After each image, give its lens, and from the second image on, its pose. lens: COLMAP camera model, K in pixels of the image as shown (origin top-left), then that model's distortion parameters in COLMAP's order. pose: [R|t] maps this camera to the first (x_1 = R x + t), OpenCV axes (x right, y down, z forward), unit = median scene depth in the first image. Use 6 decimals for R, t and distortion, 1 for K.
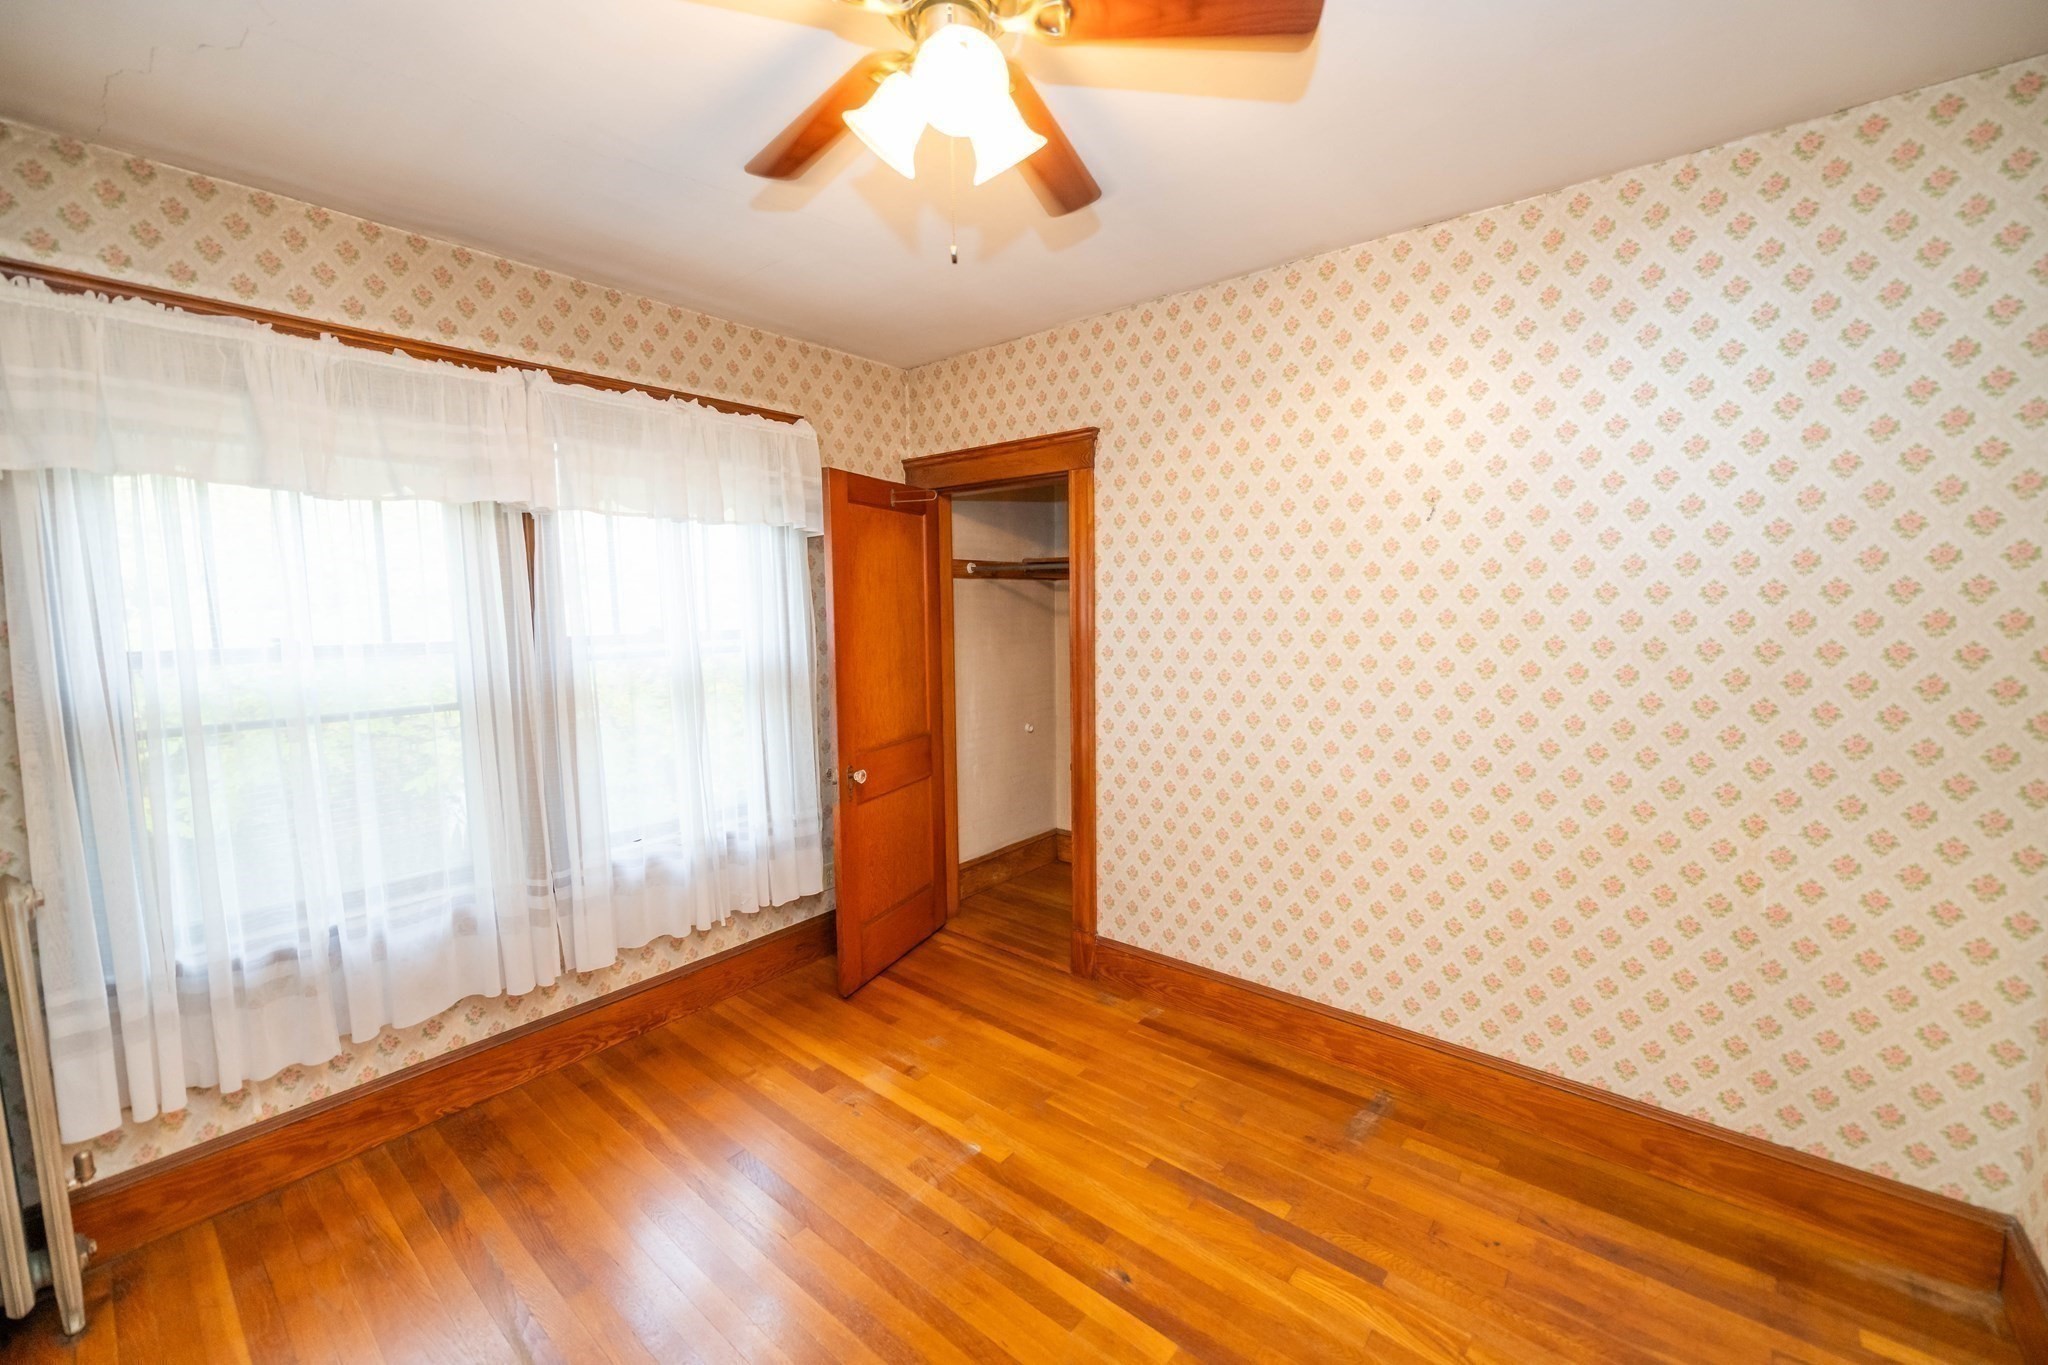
lens RADIAL K [[804.0, 0, 1024.4], [0, 804.0, 674.9], [0, 0, 1]] dist [-0.000521, -0.000386]
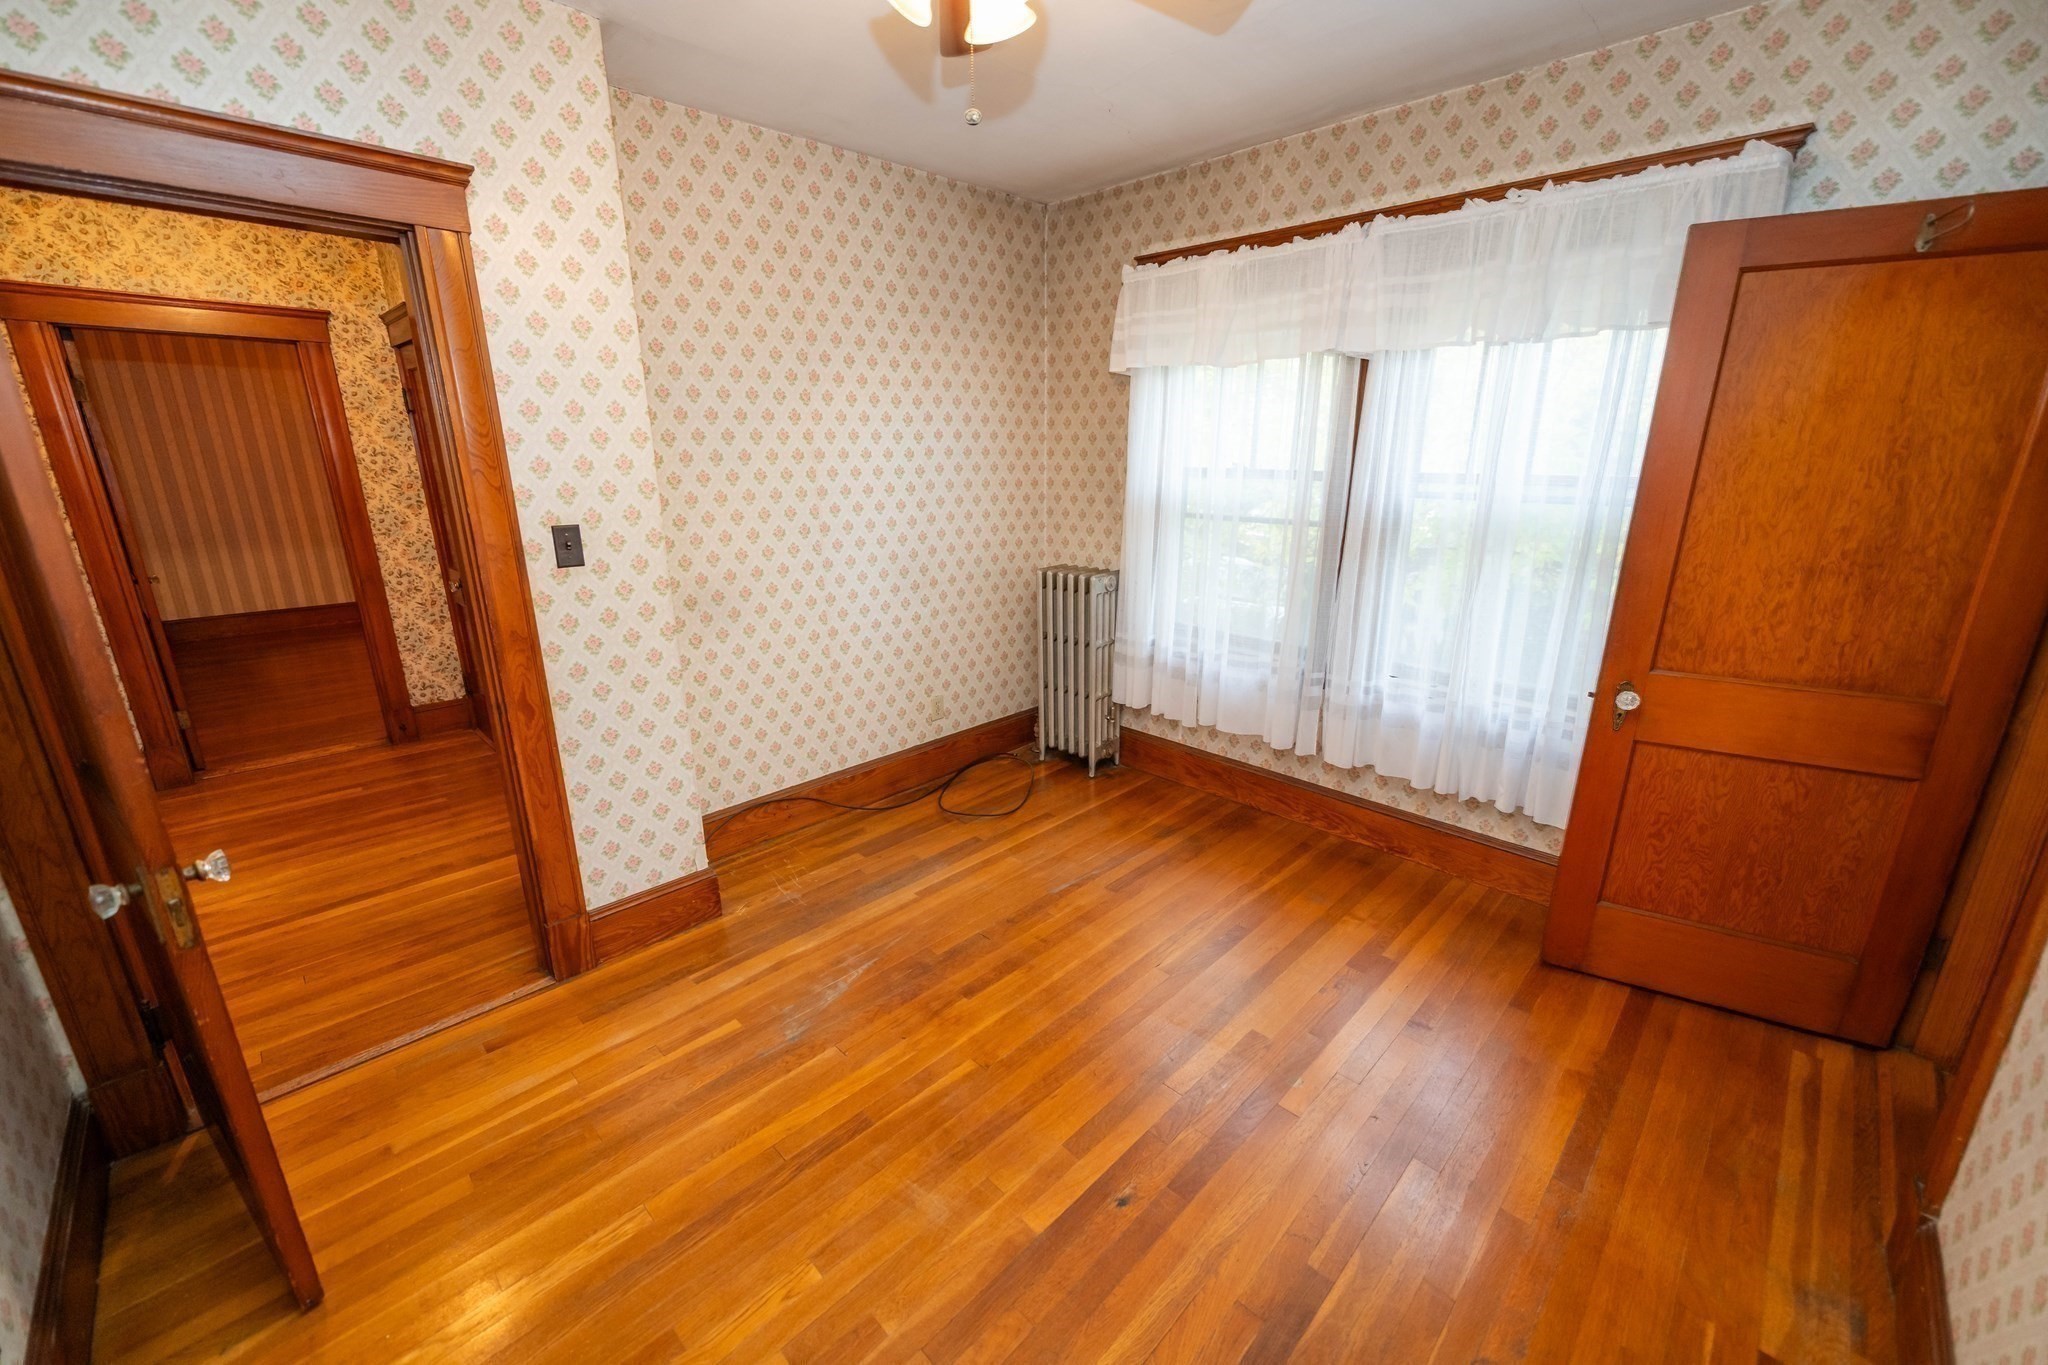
lens RADIAL K [[804.0, 0, 1024.4], [0, 804.0, 674.9], [0, 0, 1]] dist [-0.000521, -0.000386]
pose [[-0.095210, 0.280618, -0.955085, 0.599578], [-0.091558, 0.952909, 0.289106, -0.055903], [0.991238, 0.114971, -0.065034, 0.624263]]
